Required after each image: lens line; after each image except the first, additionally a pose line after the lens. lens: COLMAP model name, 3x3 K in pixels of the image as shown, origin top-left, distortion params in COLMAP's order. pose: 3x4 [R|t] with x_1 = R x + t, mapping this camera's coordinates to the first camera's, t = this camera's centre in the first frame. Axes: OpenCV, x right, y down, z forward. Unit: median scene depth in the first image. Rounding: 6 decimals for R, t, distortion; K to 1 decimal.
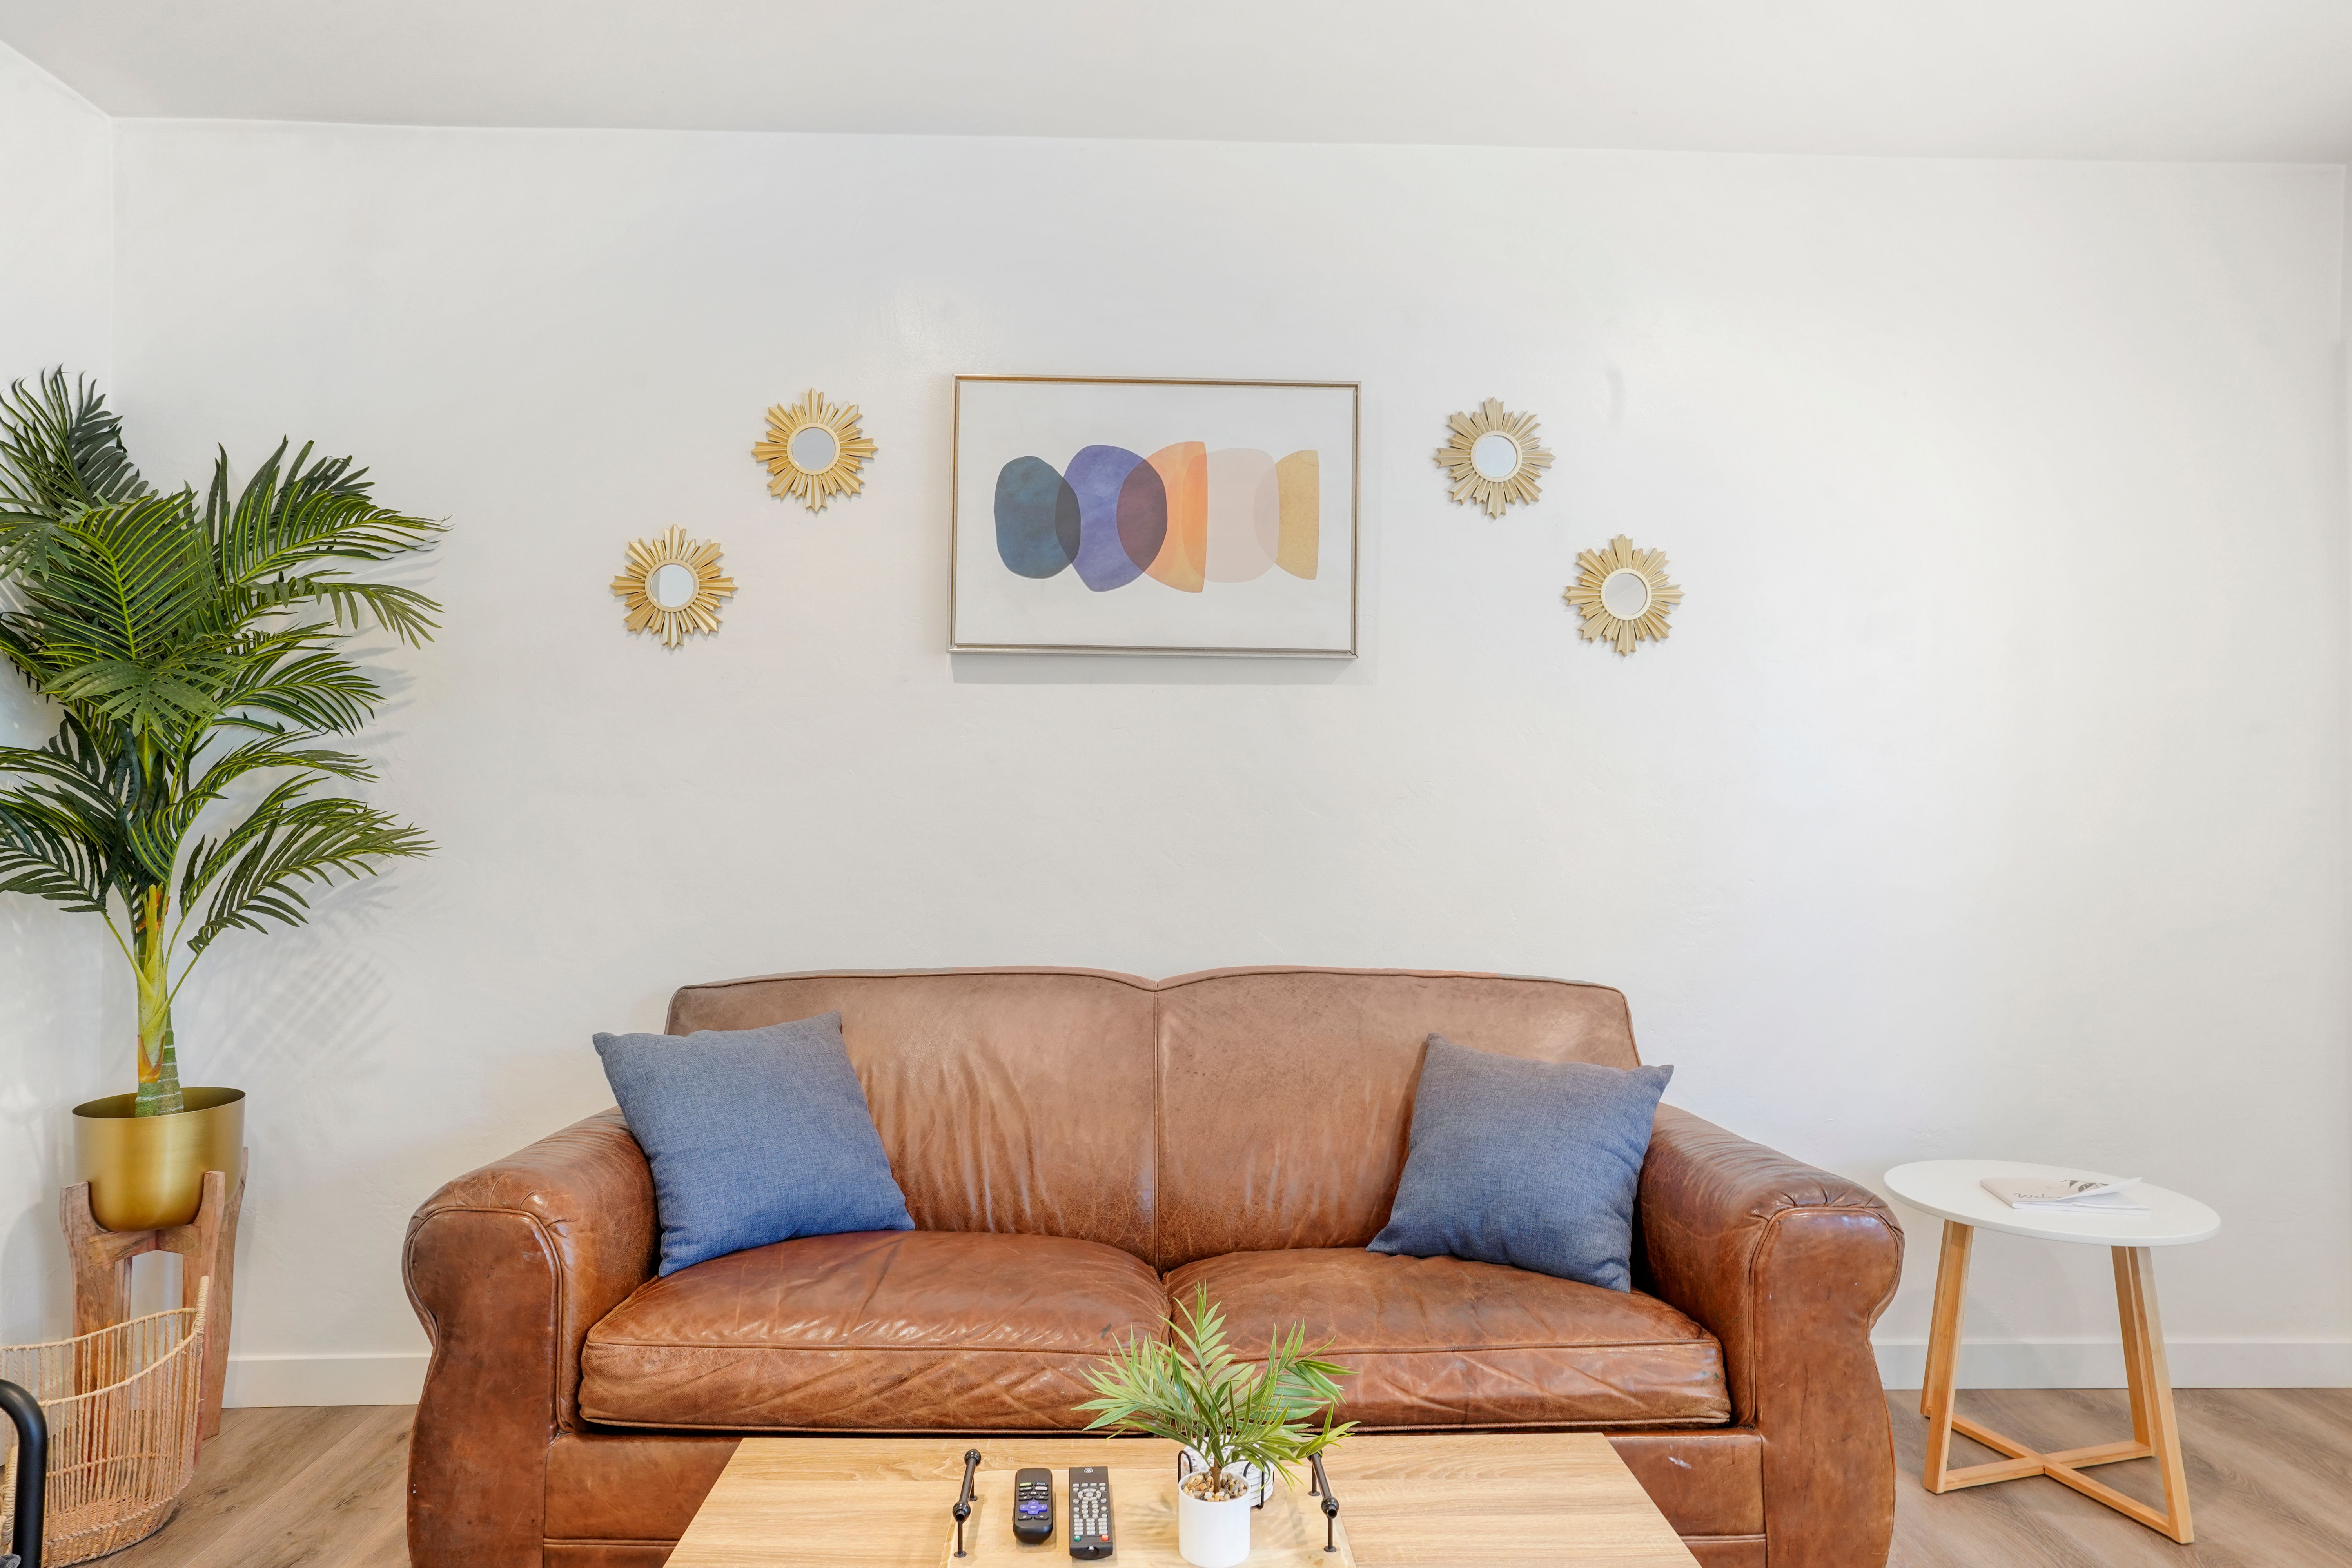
lens RADIAL K [[1480.4, 0, 1185.3], [0, 1480.4, 784.9], [0, 0, 1]] dist [-0.011038, 0.012090]
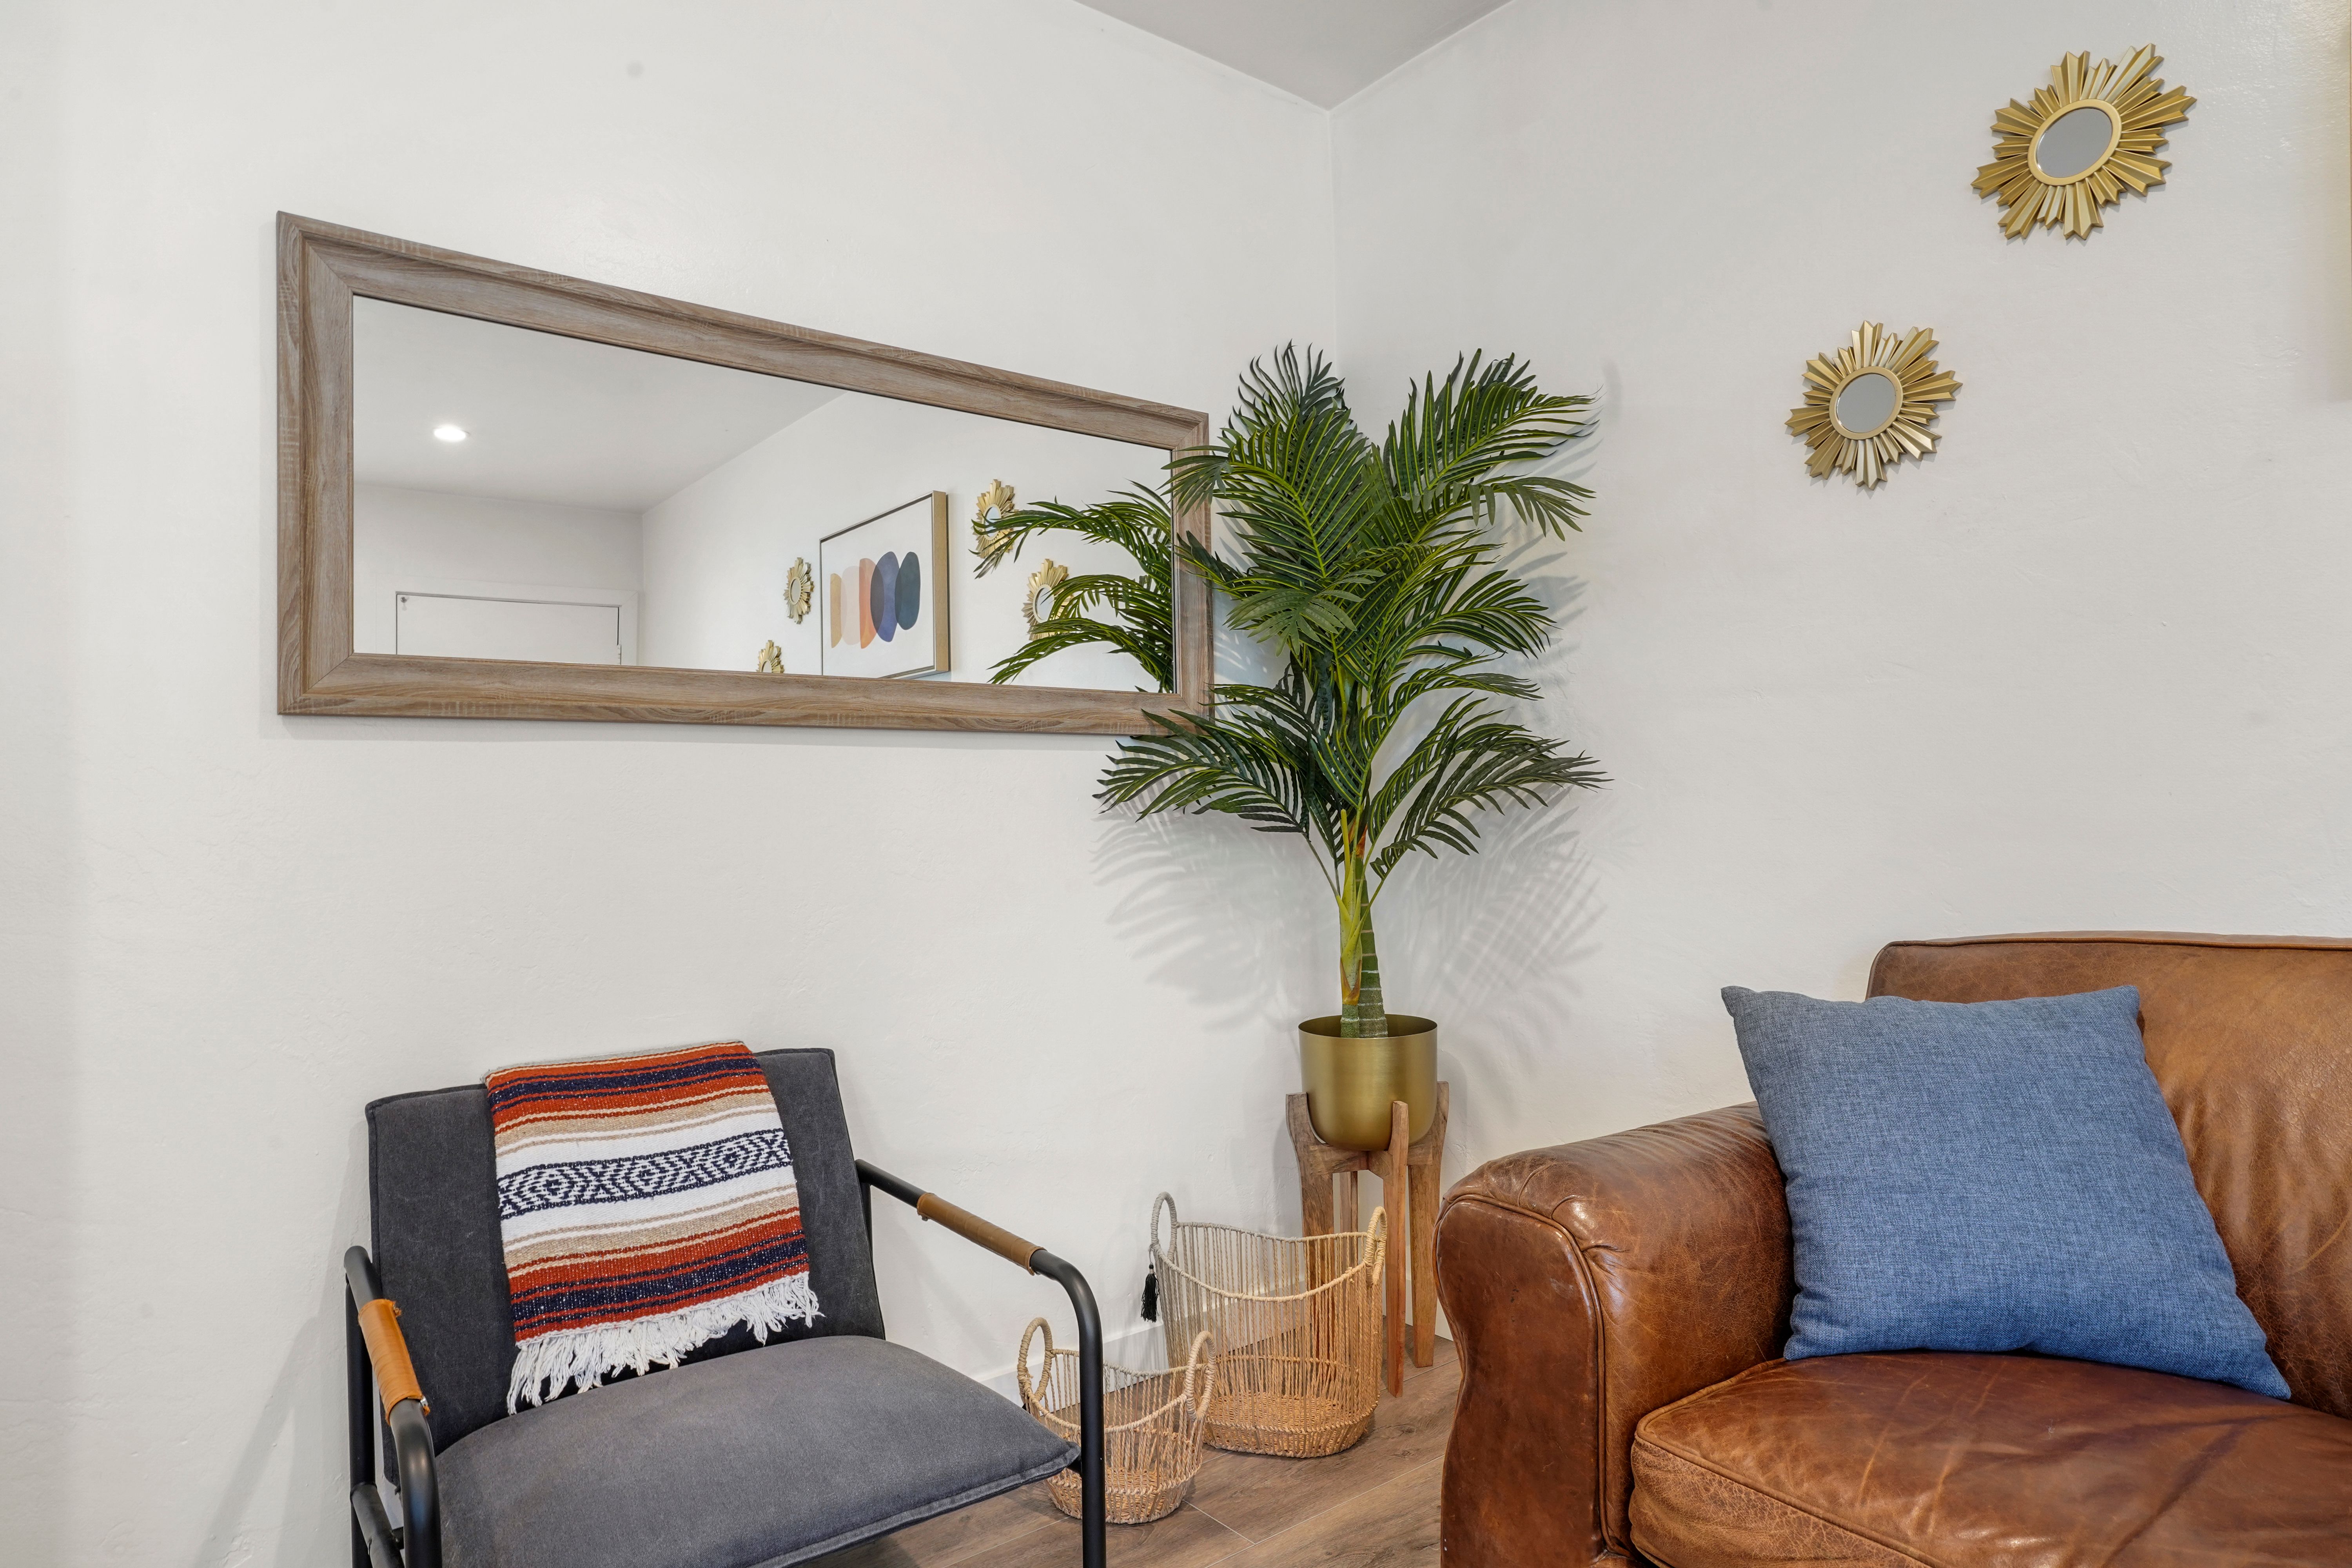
lens RADIAL K [[1357.4, 0, 1160.4], [0, 1357.4, 788.2], [0, 0, 1]] dist [-0.038888, 0.028001]
pose [[0.588158, -0.030166, -0.808184, -0.018825], [0.034019, 0.999342, -0.012544, 0.059901], [0.808031, -0.020116, 0.588797, 0.346786]]
